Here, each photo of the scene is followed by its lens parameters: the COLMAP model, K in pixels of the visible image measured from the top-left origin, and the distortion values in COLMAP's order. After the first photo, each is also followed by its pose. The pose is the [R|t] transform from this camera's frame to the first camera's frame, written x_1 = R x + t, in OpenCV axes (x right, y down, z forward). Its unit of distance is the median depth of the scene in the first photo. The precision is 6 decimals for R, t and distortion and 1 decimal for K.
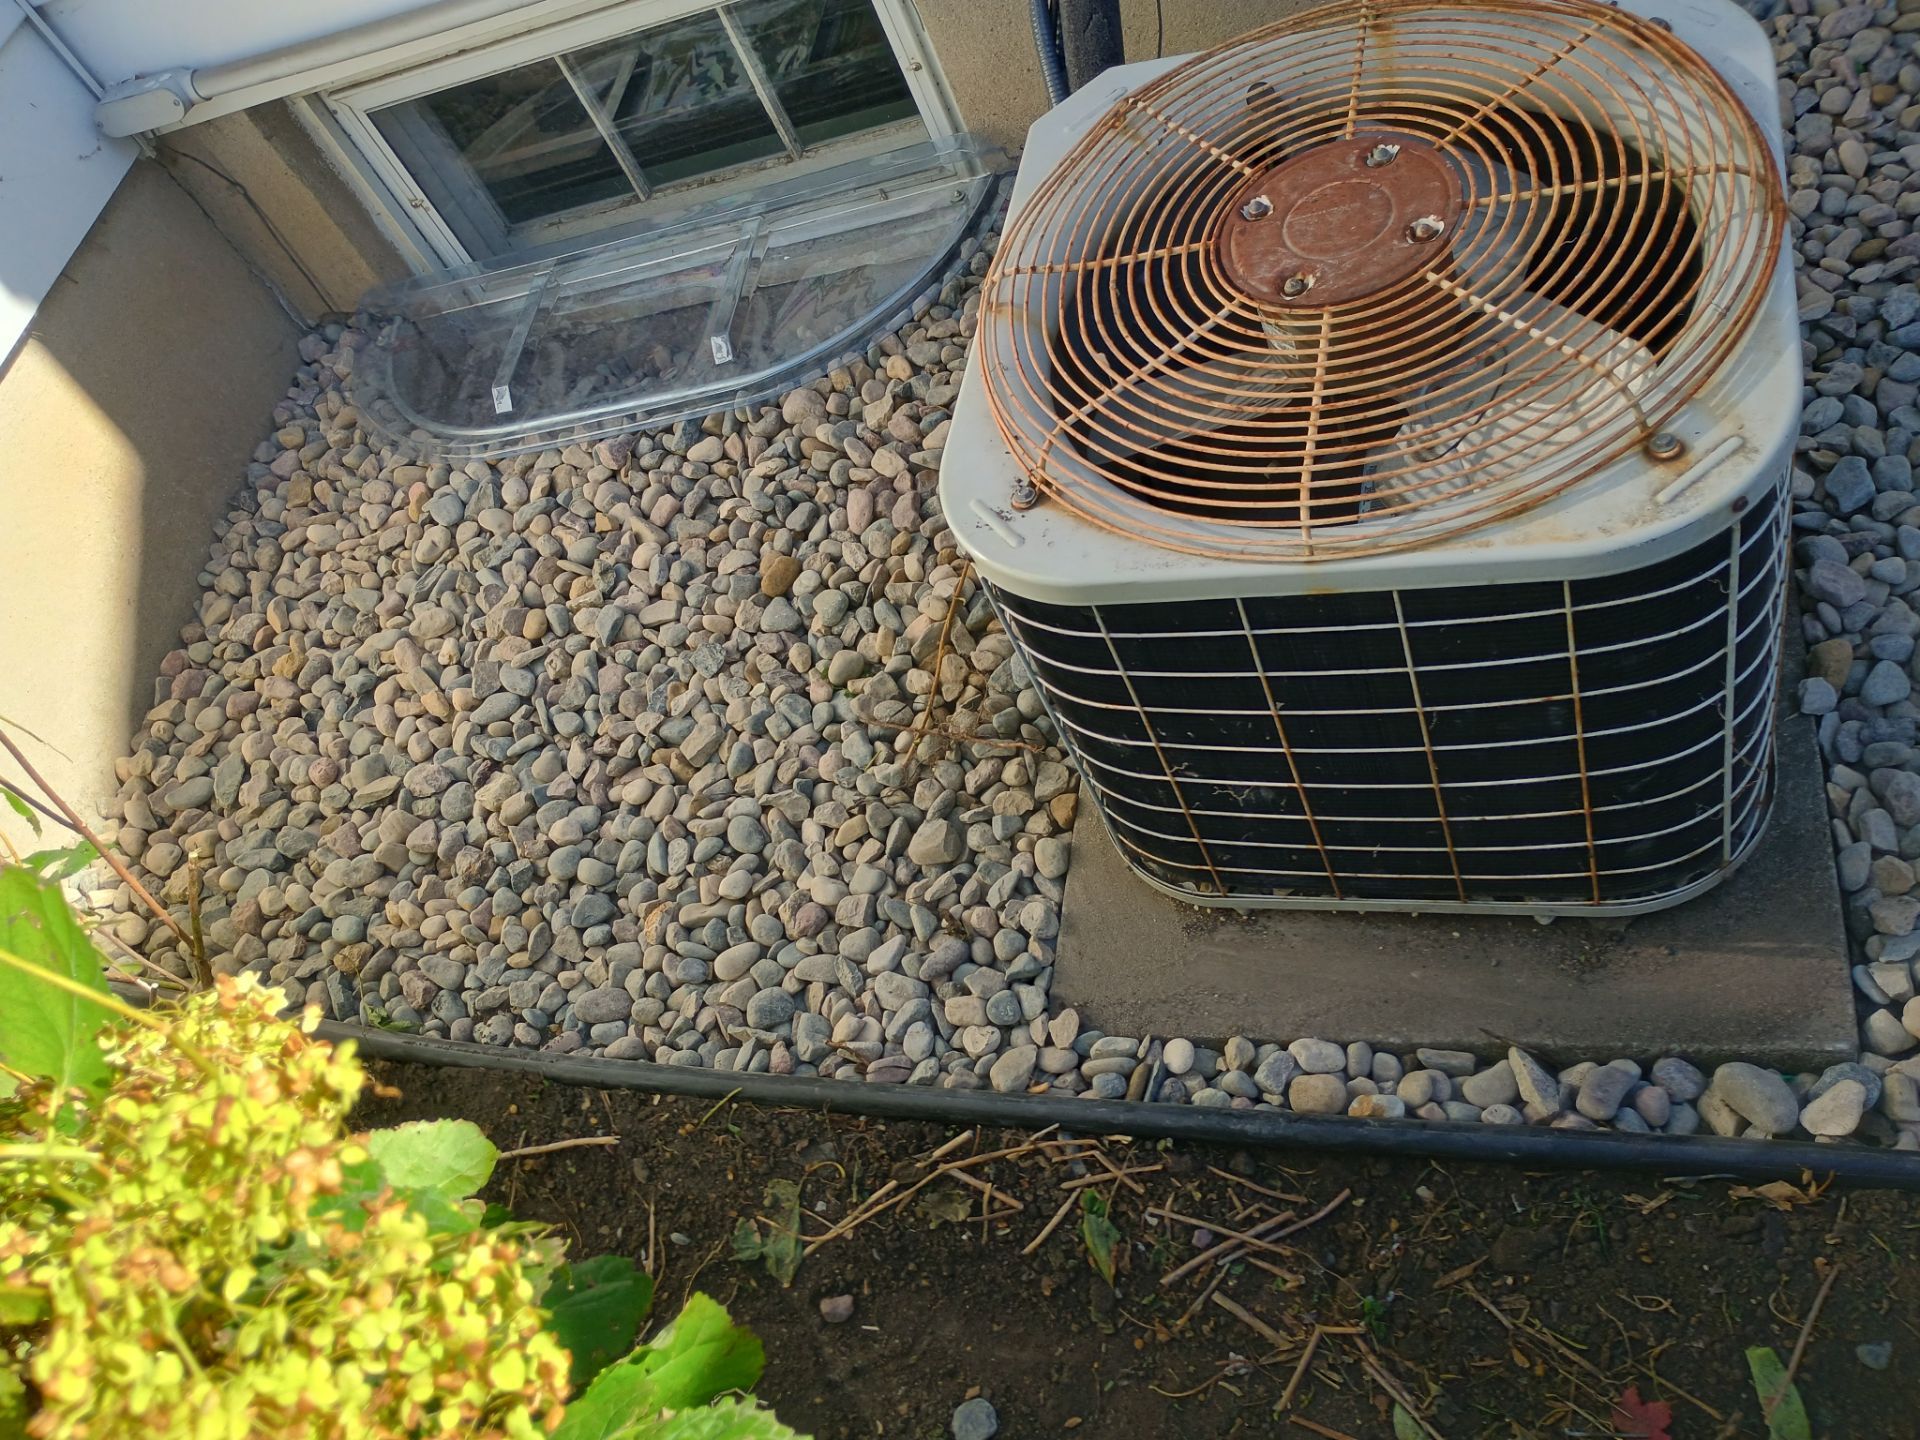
lens RADIAL K [[1591.7, 0, 960.8], [0, 1591.7, 696.5], [0, 0, 1]] dist [0.069122, -0.075519]
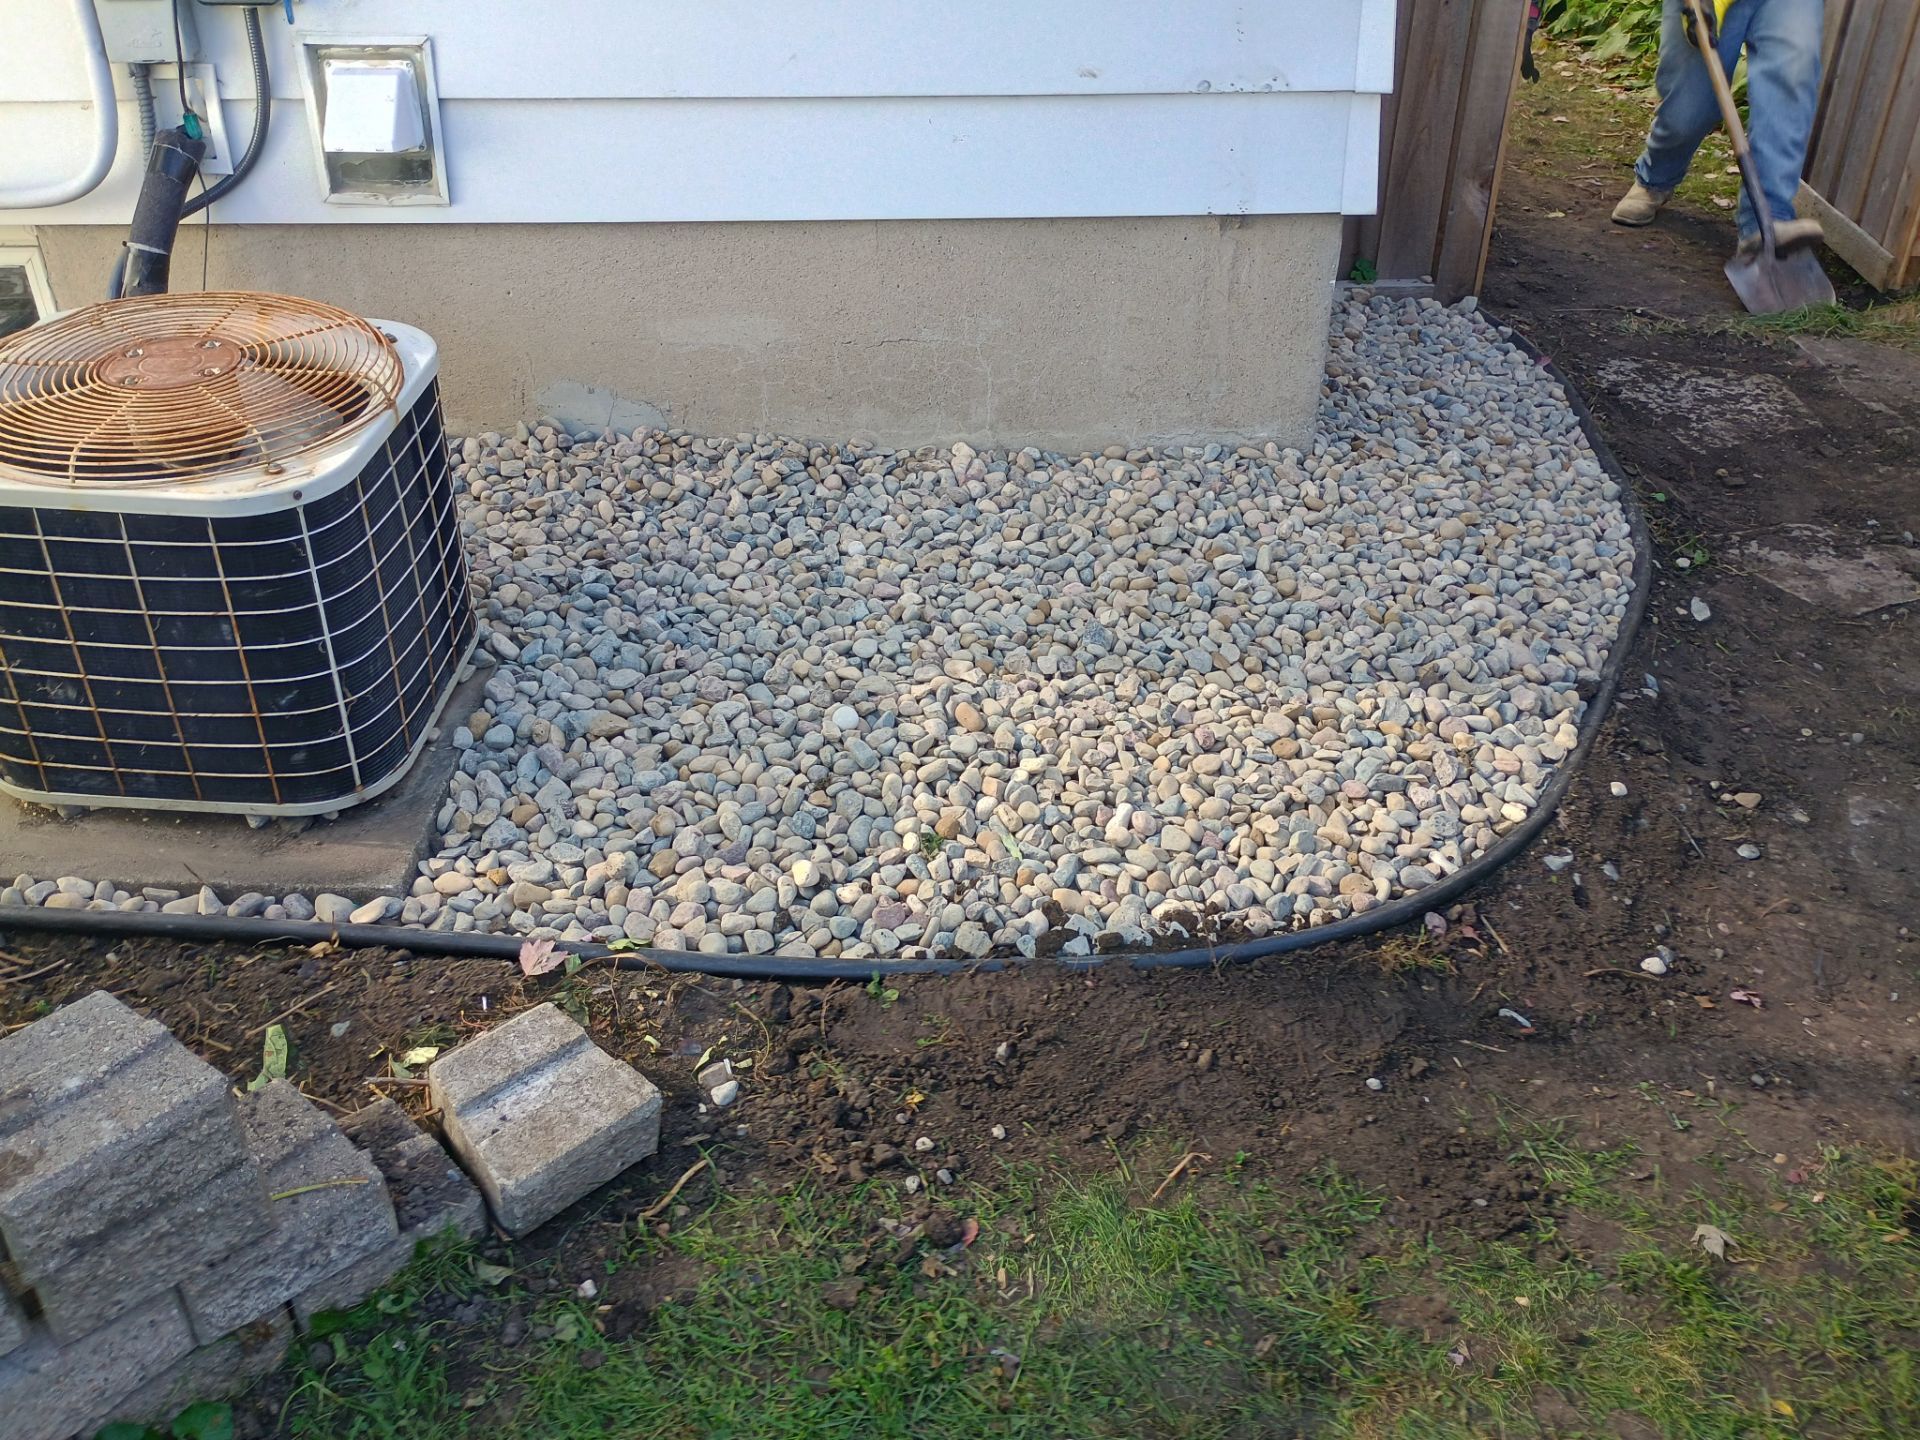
lens RADIAL K [[1591.7, 0, 960.8], [0, 1591.7, 696.5], [0, 0, 1]] dist [0.069122, -0.075519]
pose [[0.913837, 0.208704, 0.348345, 0.412427], [-0.077051, 0.931354, -0.355868, 0.529461], [-0.398704, 0.298365, 0.867187, -0.714142]]
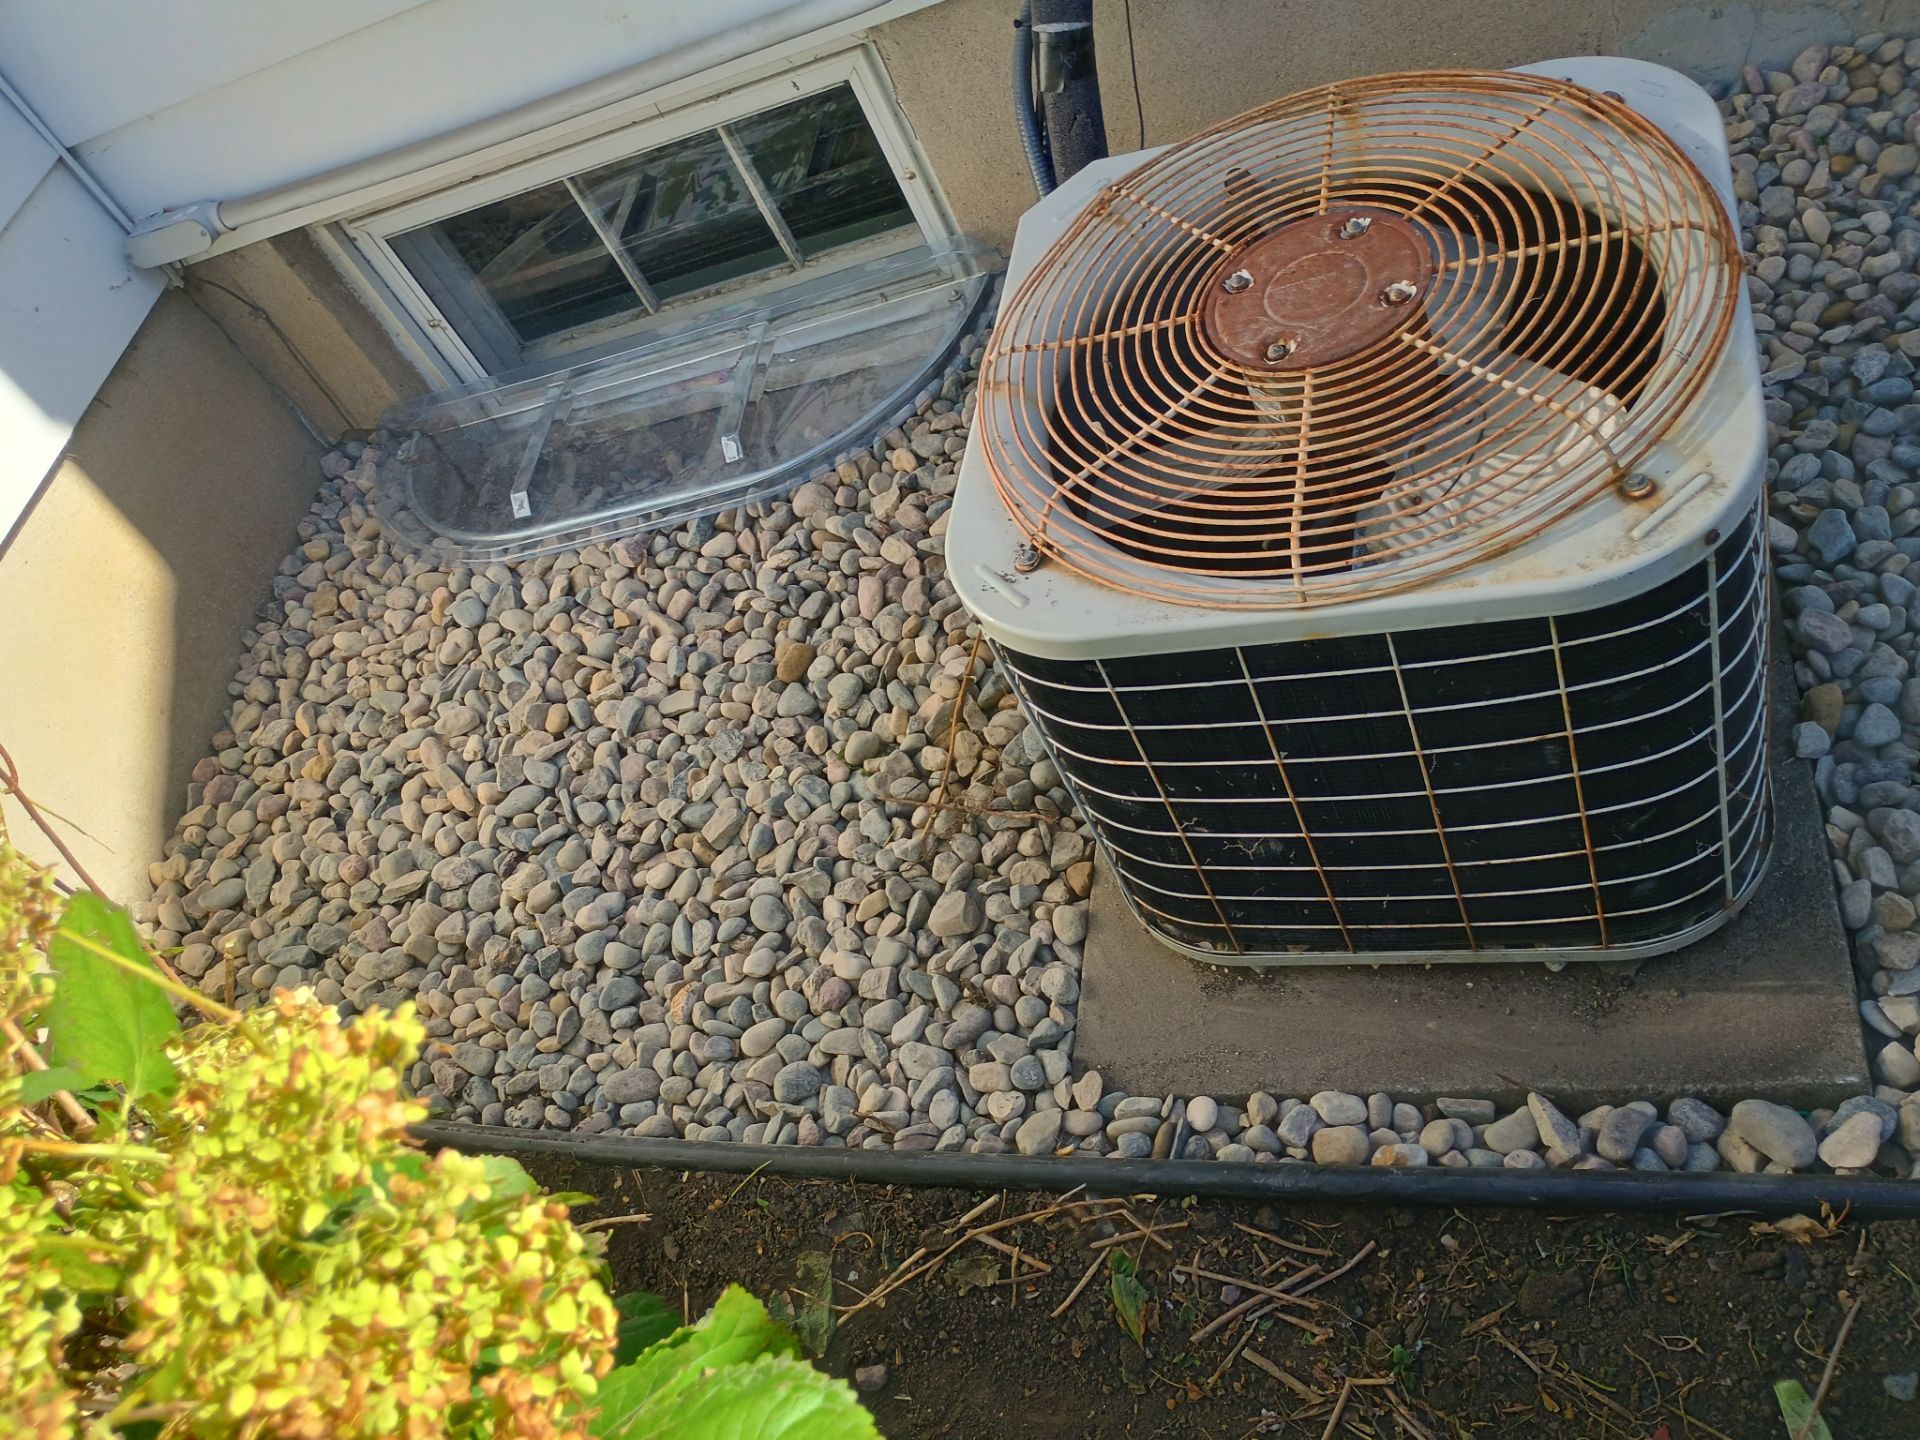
lens RADIAL K [[1589.3, 0, 970.5], [0, 1589.3, 712.7], [0, 0, 1]] dist [0.064386, -0.066086]
pose [[0.999384, -0.034929, -0.003286, 0.002040], [0.034681, 0.997722, -0.057866, 0.023575], [0.005300, 0.057717, 0.998319, -0.022248]]
